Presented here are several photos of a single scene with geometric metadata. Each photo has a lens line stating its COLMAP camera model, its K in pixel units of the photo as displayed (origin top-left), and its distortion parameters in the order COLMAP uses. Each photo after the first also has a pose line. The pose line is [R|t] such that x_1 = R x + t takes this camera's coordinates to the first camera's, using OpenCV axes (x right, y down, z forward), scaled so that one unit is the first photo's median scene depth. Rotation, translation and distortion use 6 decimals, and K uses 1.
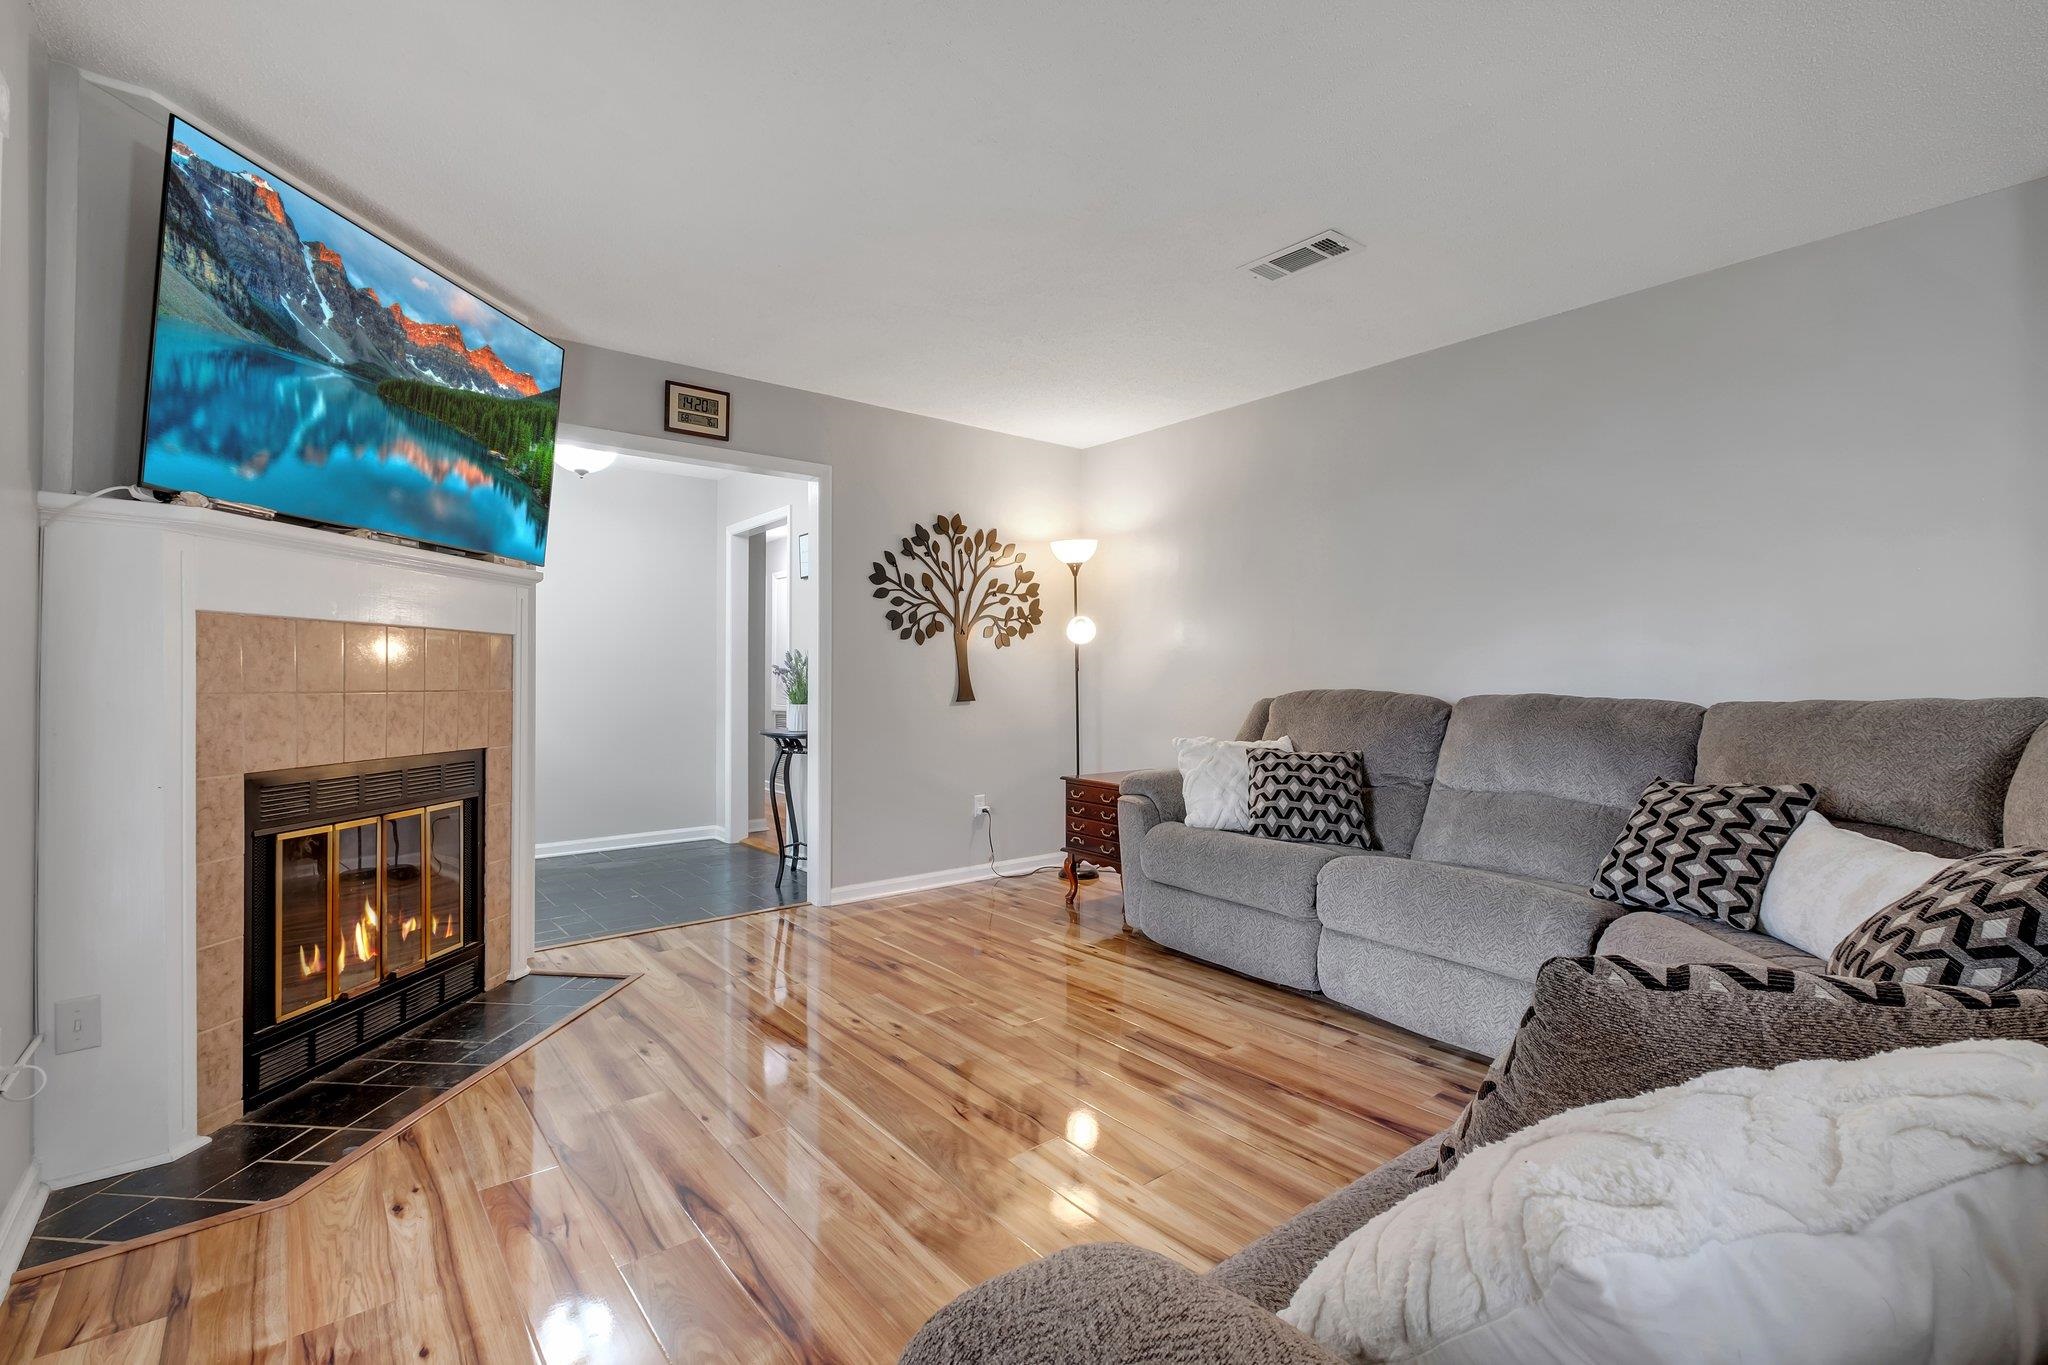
lens RADIAL K [[932.3, 0, 1019.3], [0, 932.3, 678.5], [0, 0, 1]] dist [-0.005472, 0.000188]
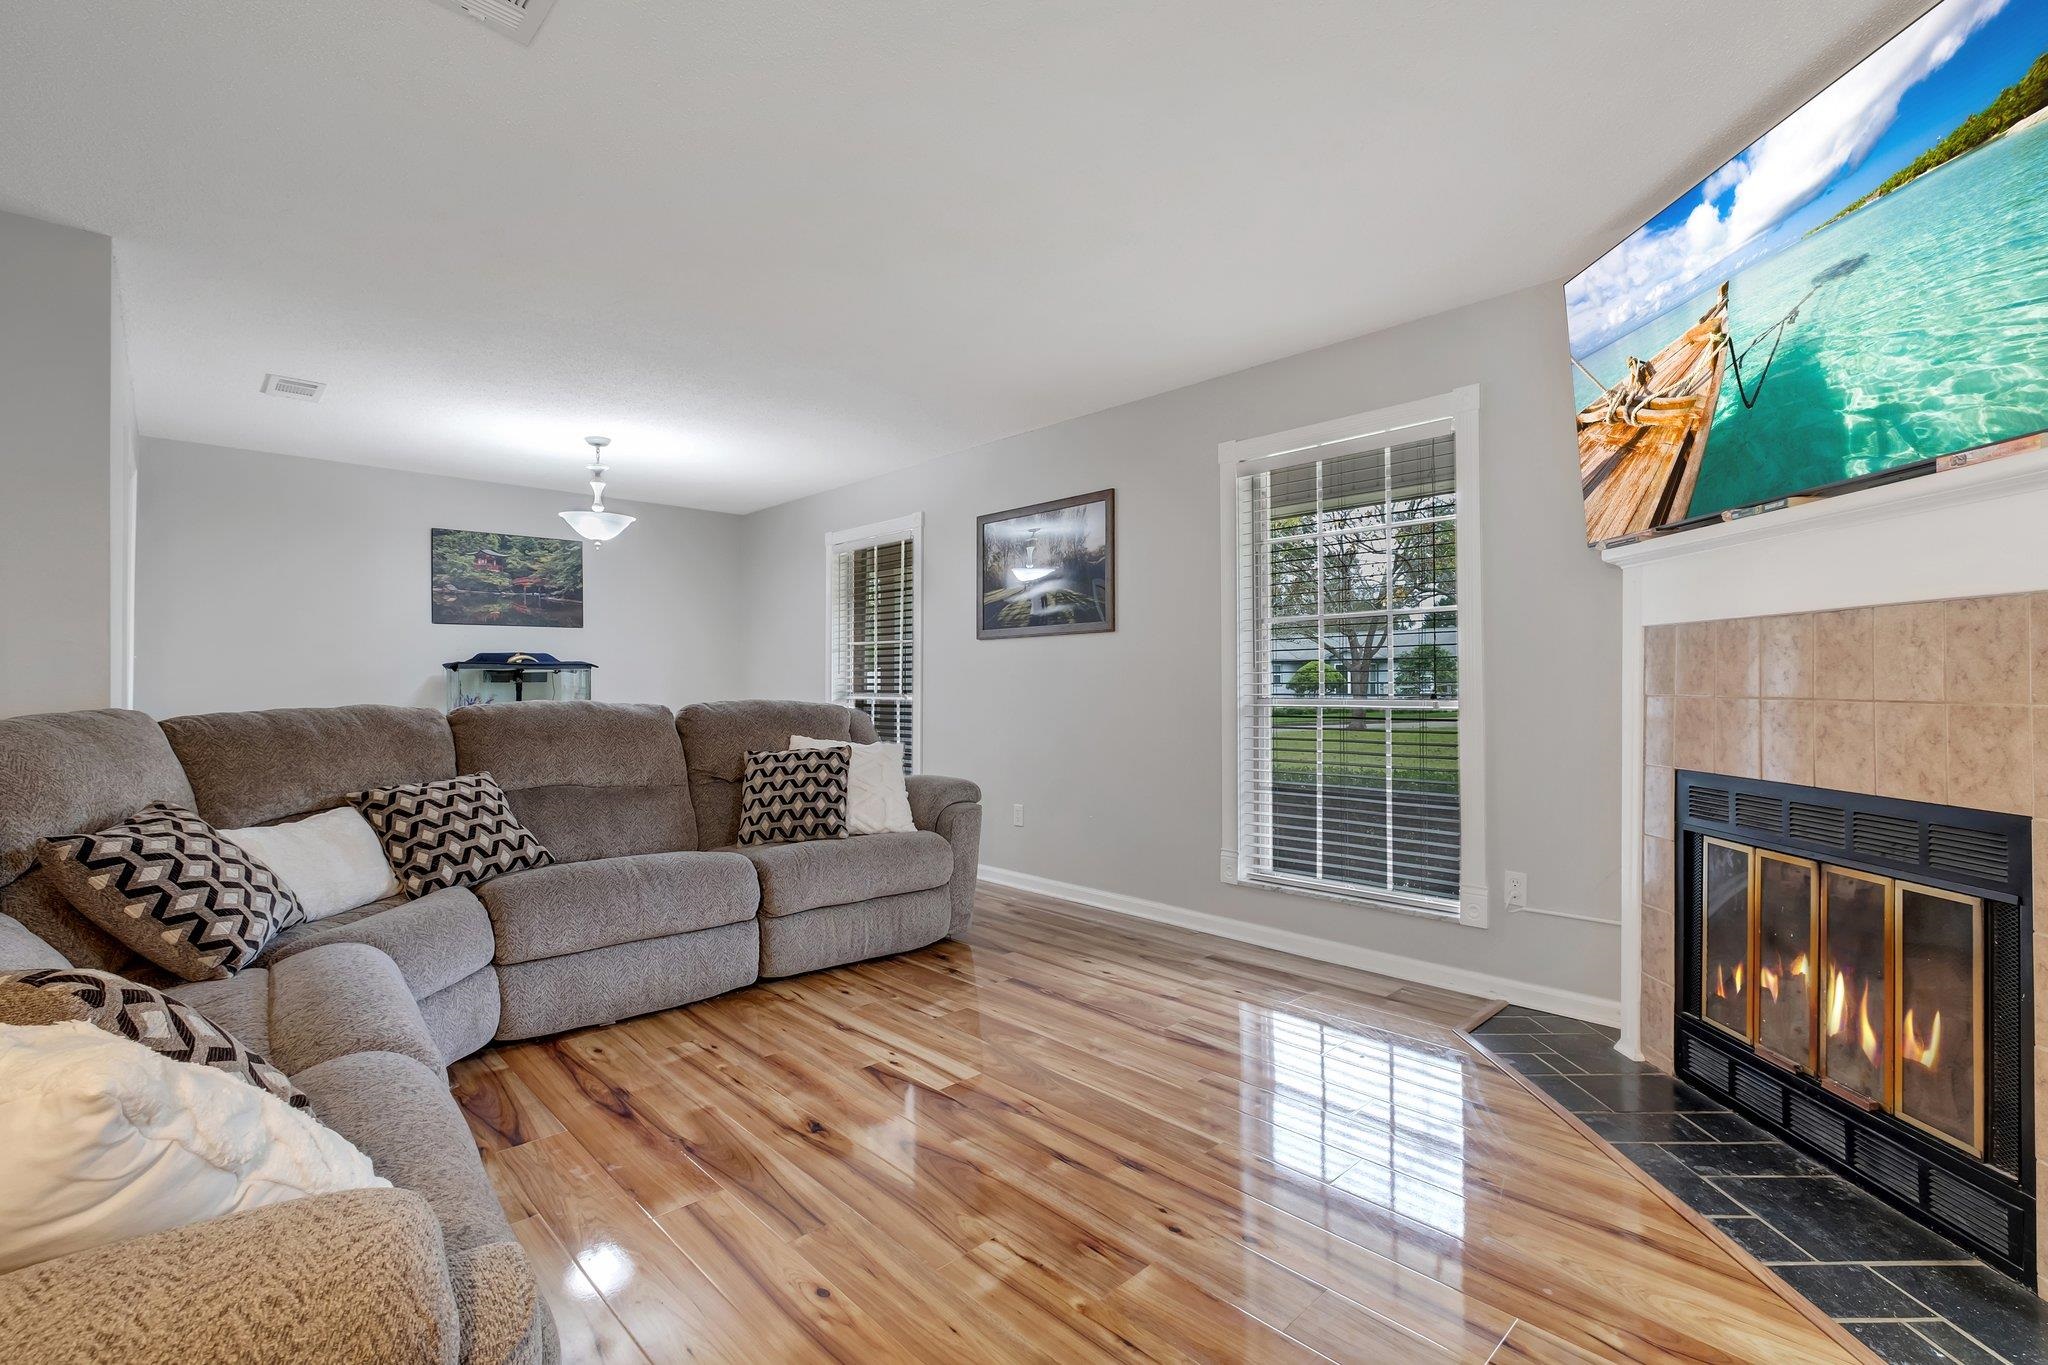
lens RADIAL K [[932.3, 0, 1017.4], [0, 932.3, 685.1], [0, 0, 1]] dist [-0.005472, 0.000188]
pose [[-0.996976, 0.006871, -0.077401, 0.026667], [0.006856, 0.999976, 0.000462, -0.002429], [0.077403, -0.000070, -0.997000, 1.787254]]
